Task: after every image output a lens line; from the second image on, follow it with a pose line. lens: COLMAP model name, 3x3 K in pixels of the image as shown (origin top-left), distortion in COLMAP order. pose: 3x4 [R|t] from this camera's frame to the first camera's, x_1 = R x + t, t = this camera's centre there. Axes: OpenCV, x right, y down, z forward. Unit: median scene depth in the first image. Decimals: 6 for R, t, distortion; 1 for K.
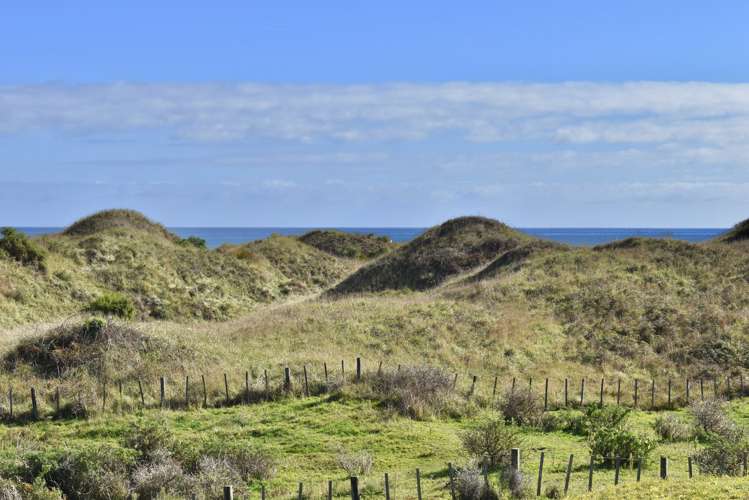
lens RADIAL K [[791.6, 0, 374.5], [0, 791.6, 250.0], [0, 0, 1]] dist [0.011068, 0.011919]
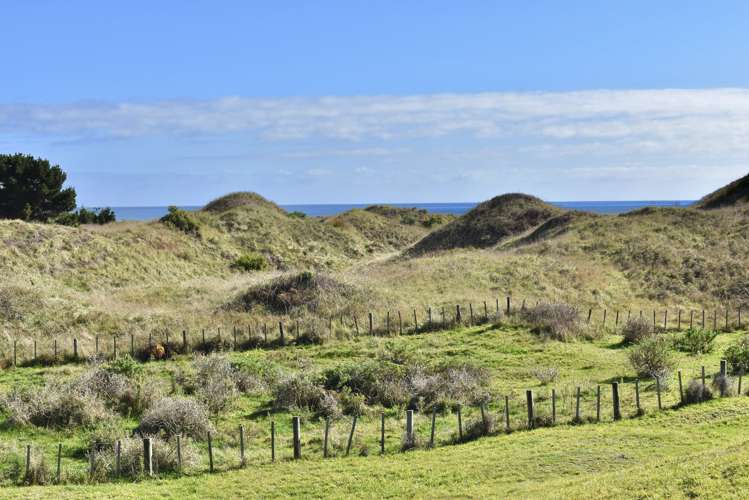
lens RADIAL K [[581.5, 0, 374.5], [0, 581.5, 250.0], [0, 0, 1]] dist [-0.004133, -0.002486]
pose [[0.999904, -0.013268, -0.003984, -0.131971], [0.013452, 0.998633, 0.050510, 0.001484], [0.003308, -0.050559, 0.998716, 0.006977]]
